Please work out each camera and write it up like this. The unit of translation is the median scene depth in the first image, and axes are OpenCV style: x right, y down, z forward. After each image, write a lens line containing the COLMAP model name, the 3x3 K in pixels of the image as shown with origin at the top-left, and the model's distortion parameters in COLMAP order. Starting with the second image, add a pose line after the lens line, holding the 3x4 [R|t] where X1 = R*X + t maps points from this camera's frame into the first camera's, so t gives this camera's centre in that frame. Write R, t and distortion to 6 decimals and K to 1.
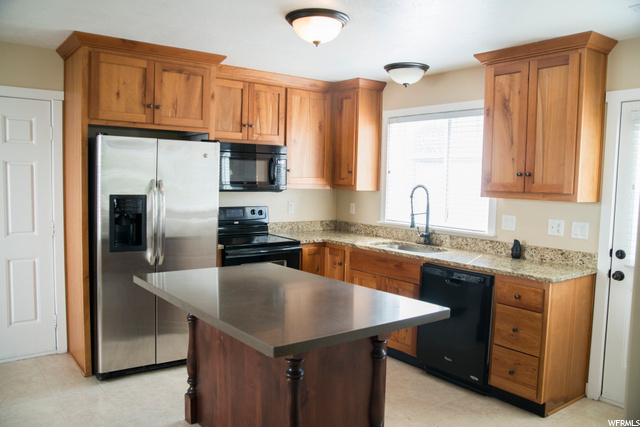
lens RADIAL K [[529.7, 0, 320.2], [0, 529.7, 217.1], [0, 0, 1]] dist [-0.102472, 0.106459]
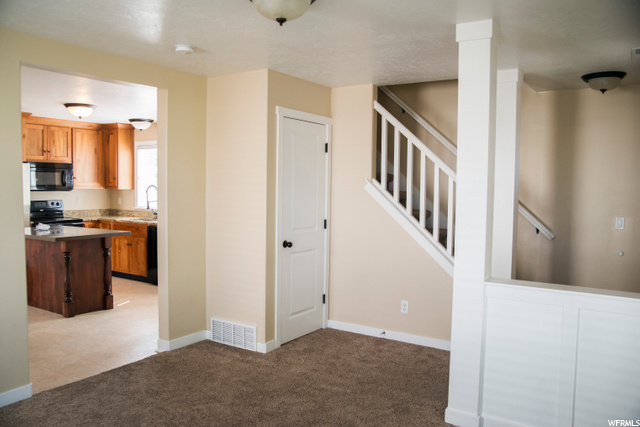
lens RADIAL K [[529.7, 0, 320.2], [0, 529.7, 217.1], [0, 0, 1]] dist [-0.102472, 0.106459]
pose [[0.944549, -0.031459, 0.326860, 0.139796], [0.033308, 0.999445, -0.000059, 0.065027], [-0.326677, 0.010943, 0.945073, -0.855803]]
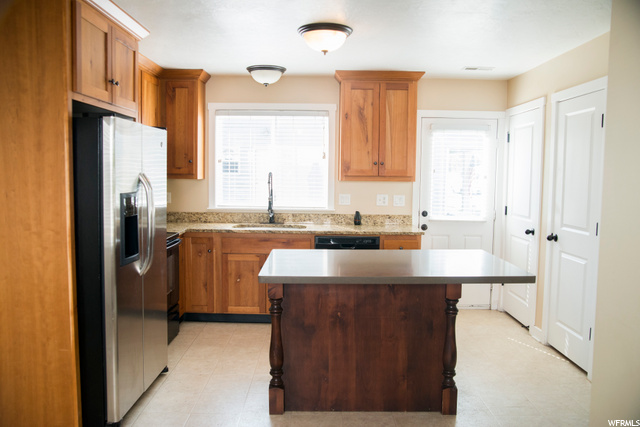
lens RADIAL K [[517.9, 0, 320.0], [0, 517.9, 213.5], [0, 0, 1]] dist [-0.014309, -0.001766]
pose [[0.606682, -0.082865, 0.790614, -0.642777], [0.062985, 0.996436, 0.056105, -0.027934], [-0.792445, 0.015759, 0.609739, 0.216827]]
